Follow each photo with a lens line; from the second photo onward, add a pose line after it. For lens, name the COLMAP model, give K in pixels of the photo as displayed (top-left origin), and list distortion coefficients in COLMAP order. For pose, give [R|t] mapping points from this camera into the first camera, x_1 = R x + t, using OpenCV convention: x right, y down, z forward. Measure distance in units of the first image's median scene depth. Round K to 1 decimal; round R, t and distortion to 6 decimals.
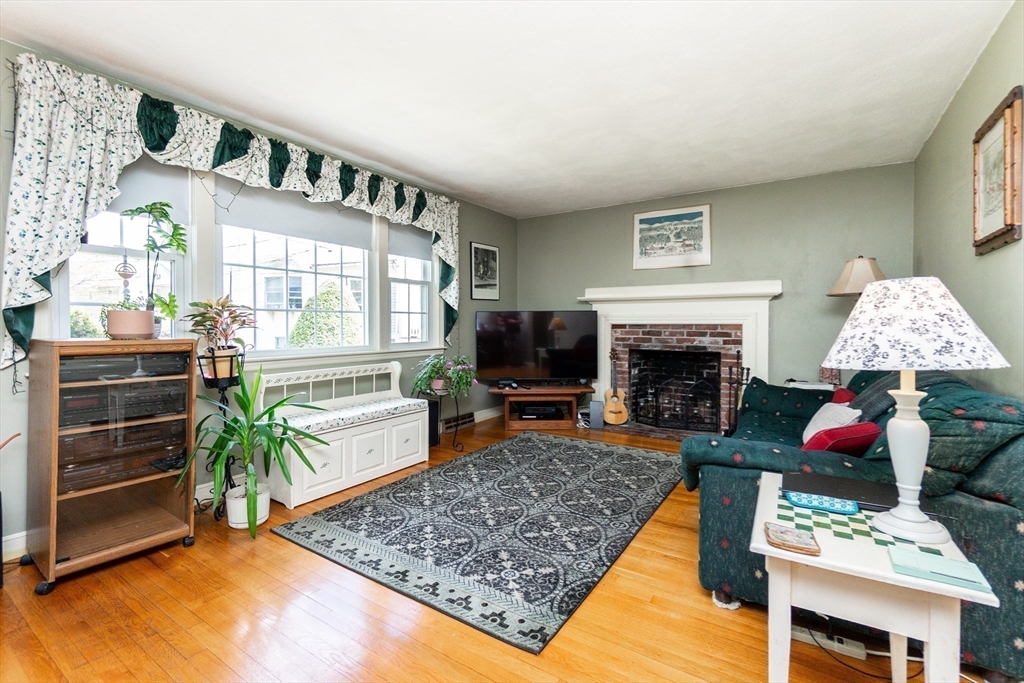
lens RADIAL K [[445.1, 0, 518.9], [0, 445.1, 324.1], [0, 0, 1]] dist [-0.009227, 0.002669]
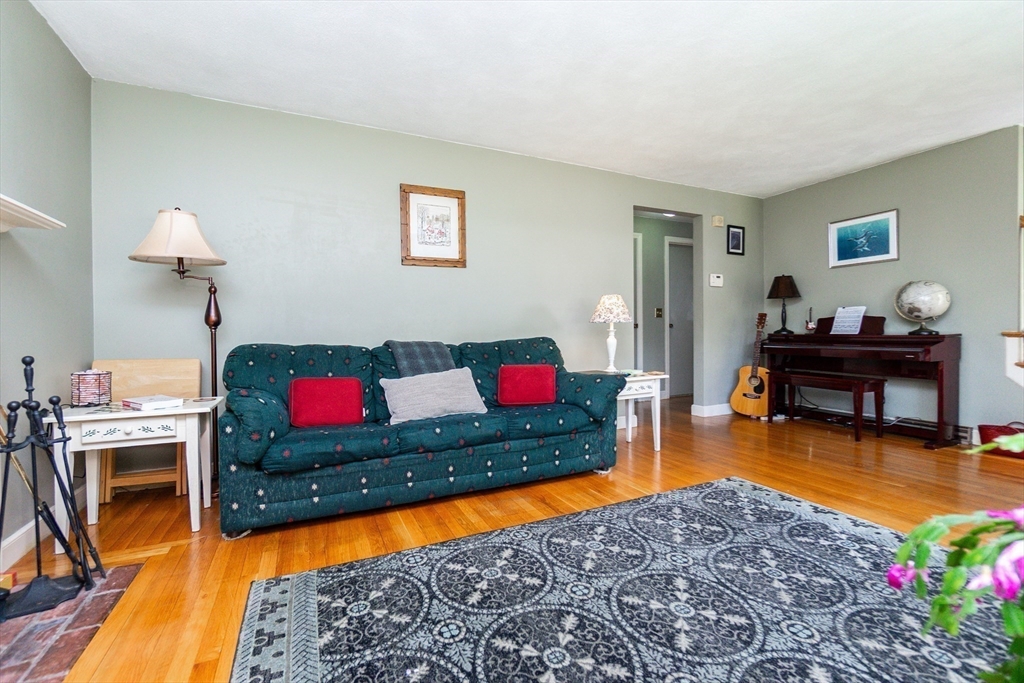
lens RADIAL K [[445.1, 0, 515.4], [0, 445.1, 333.9], [0, 0, 1]] dist [-0.009227, 0.002669]
pose [[-0.851147, 0.005796, 0.524895, -0.079330], [0.010192, 0.999933, 0.005485, 0.056701], [-0.524828, 0.010018, -0.851149, 1.524833]]
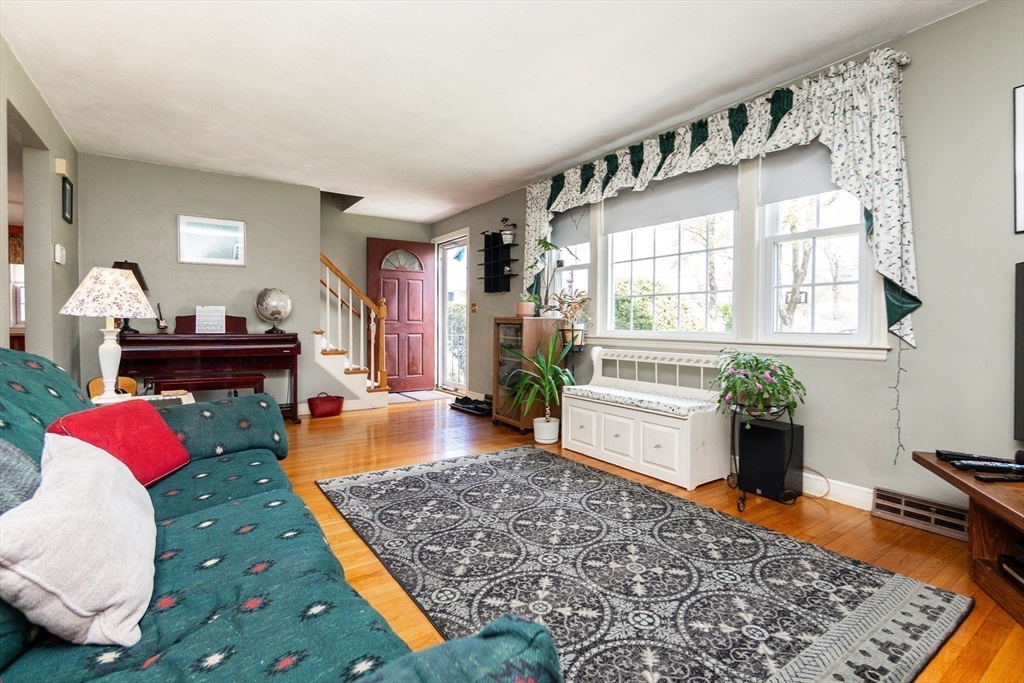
lens RADIAL K [[479.5, 0, 498.9], [0, 479.5, 344.2], [0, 0, 1]] dist [-0.000054, 0.000386]
pose [[-0.397556, 0.041613, -0.916634, 0.765012], [-0.003448, 0.998896, 0.046843, 0.036303], [0.917571, 0.021783, -0.396974, 1.228117]]
